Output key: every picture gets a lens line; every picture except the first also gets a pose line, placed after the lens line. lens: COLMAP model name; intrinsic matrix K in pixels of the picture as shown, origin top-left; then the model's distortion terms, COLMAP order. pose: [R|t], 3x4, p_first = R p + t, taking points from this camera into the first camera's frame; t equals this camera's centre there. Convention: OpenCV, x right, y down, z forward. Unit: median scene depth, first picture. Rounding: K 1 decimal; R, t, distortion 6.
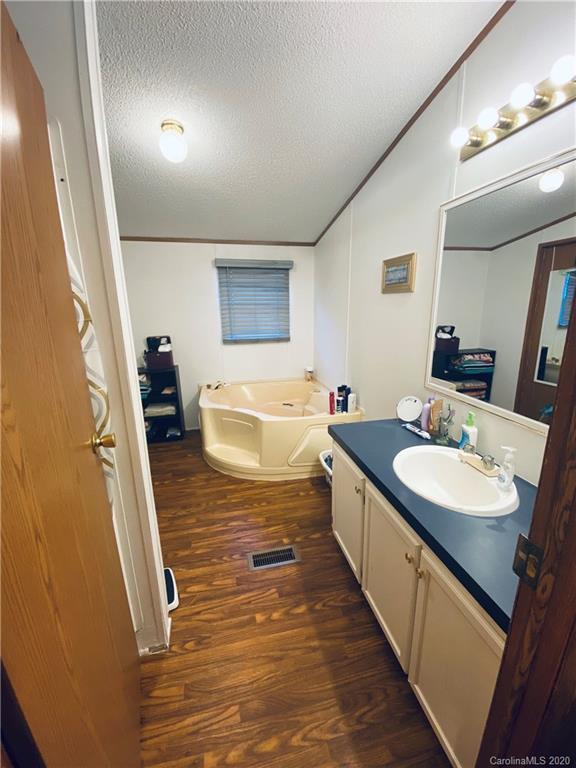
lens RADIAL K [[311.3, 0, 288.0], [0, 311.3, 384.0], [0, 0, 1]] dist [0.031946, -0.026197]
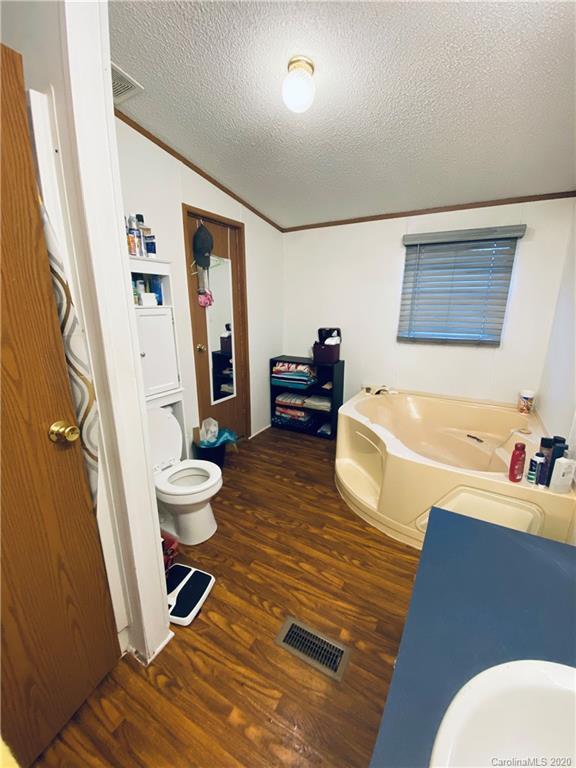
lens RADIAL K [[311.3, 0, 288.0], [0, 311.3, 384.0], [0, 0, 1]] dist [0.031946, -0.026197]
pose [[0.730793, 0.187829, -0.656248, 0.193009], [-0.171592, 0.981075, 0.089717, -0.062529], [0.660680, 0.047042, 0.749193, 0.286971]]
